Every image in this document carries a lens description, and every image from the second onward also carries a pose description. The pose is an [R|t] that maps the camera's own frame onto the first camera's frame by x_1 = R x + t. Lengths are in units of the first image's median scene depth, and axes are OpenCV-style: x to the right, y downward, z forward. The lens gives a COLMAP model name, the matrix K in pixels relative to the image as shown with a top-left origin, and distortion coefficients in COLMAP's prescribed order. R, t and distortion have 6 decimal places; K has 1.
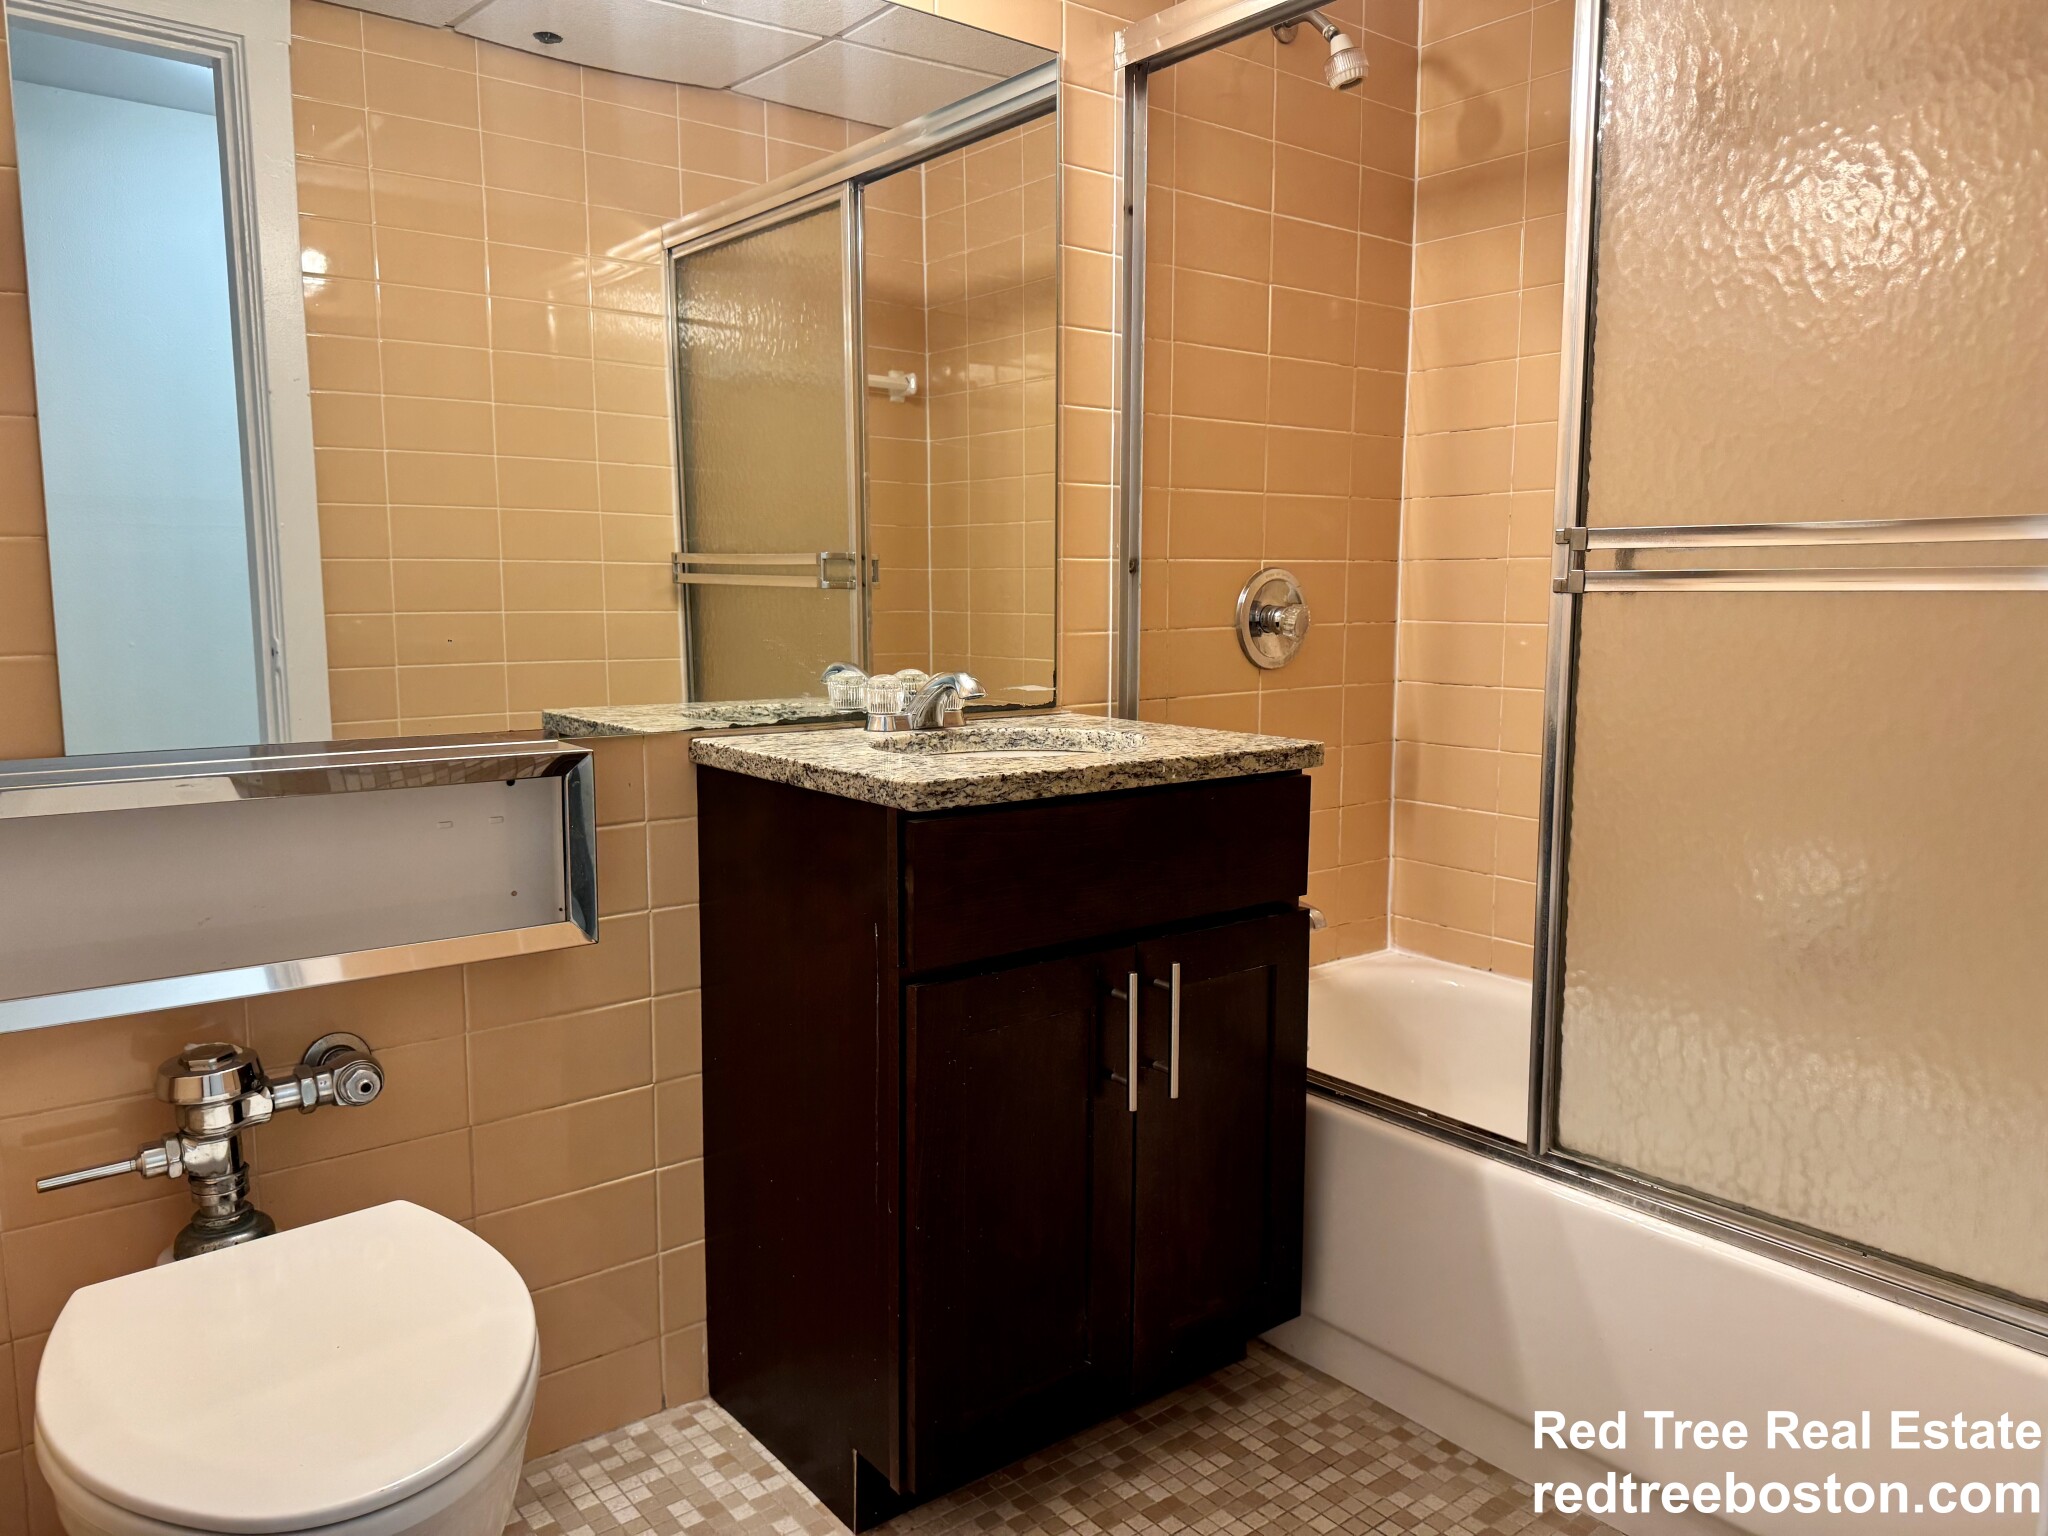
lens RADIAL K [[1451.3, 0, 1017.4], [0, 1451.3, 769.6], [0, 0, 1]] dist [0.119220, -0.143427]
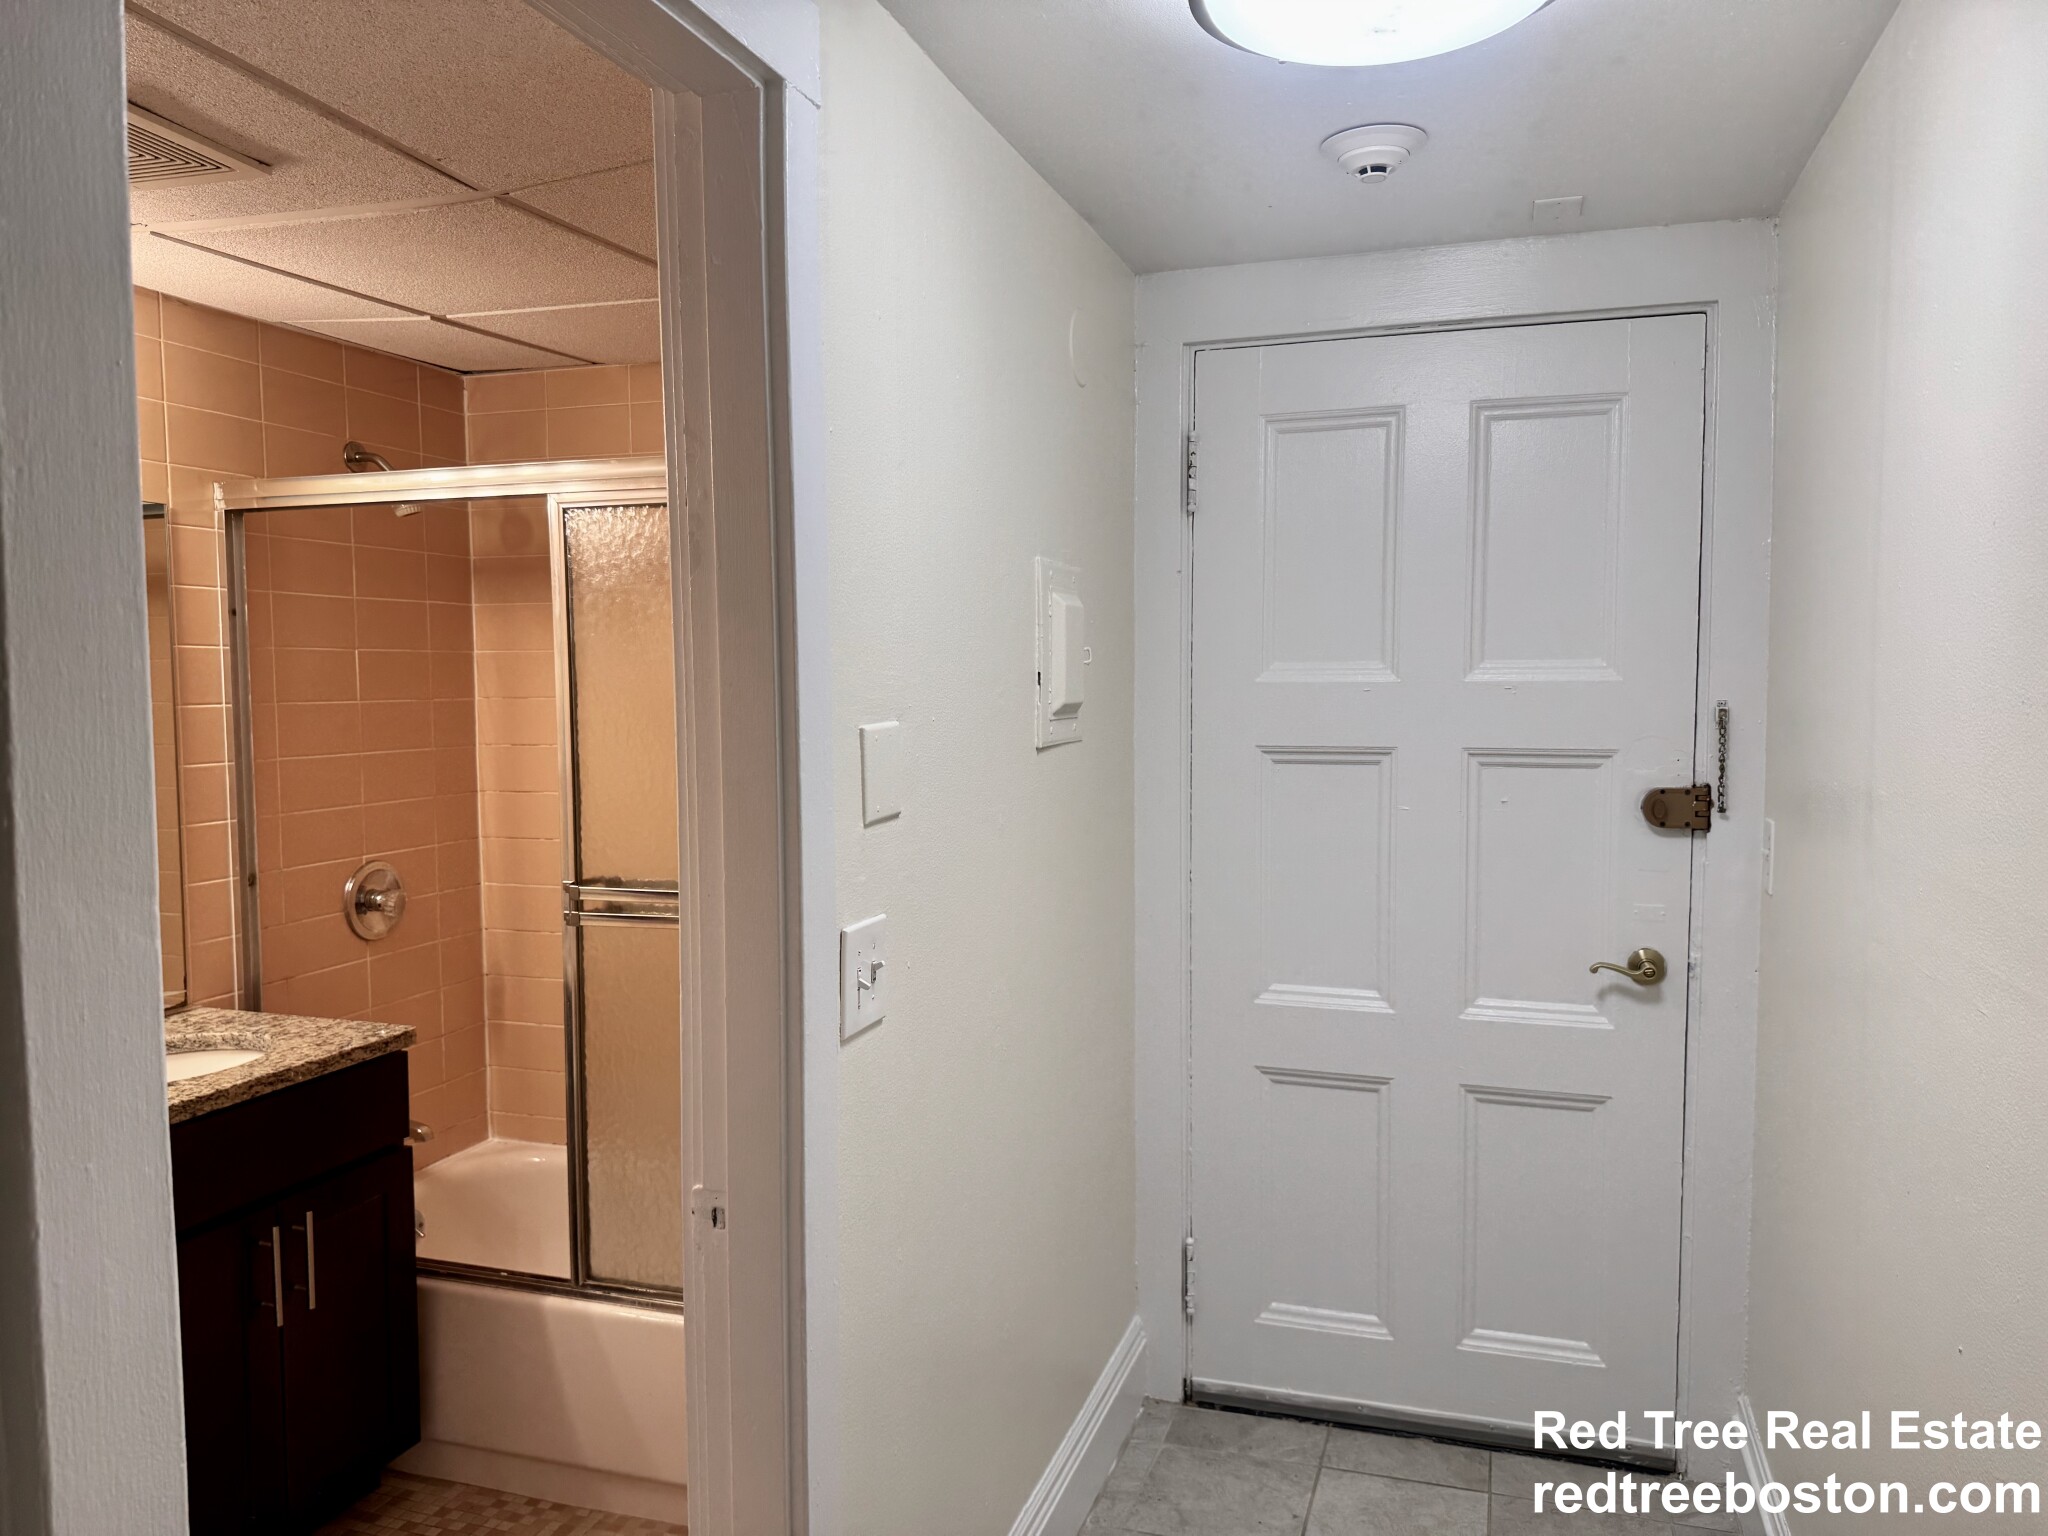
lens RADIAL K [[1442.1, 0, 1032.2], [0, 1442.1, 793.0], [0, 0, 1]] dist [0.037317, -0.058436]
pose [[0.831618, -0.040122, 0.553896, -0.057716], [0.072991, 0.996631, -0.037397, -0.138452], [-0.550530, 0.071530, 0.831745, -0.477315]]
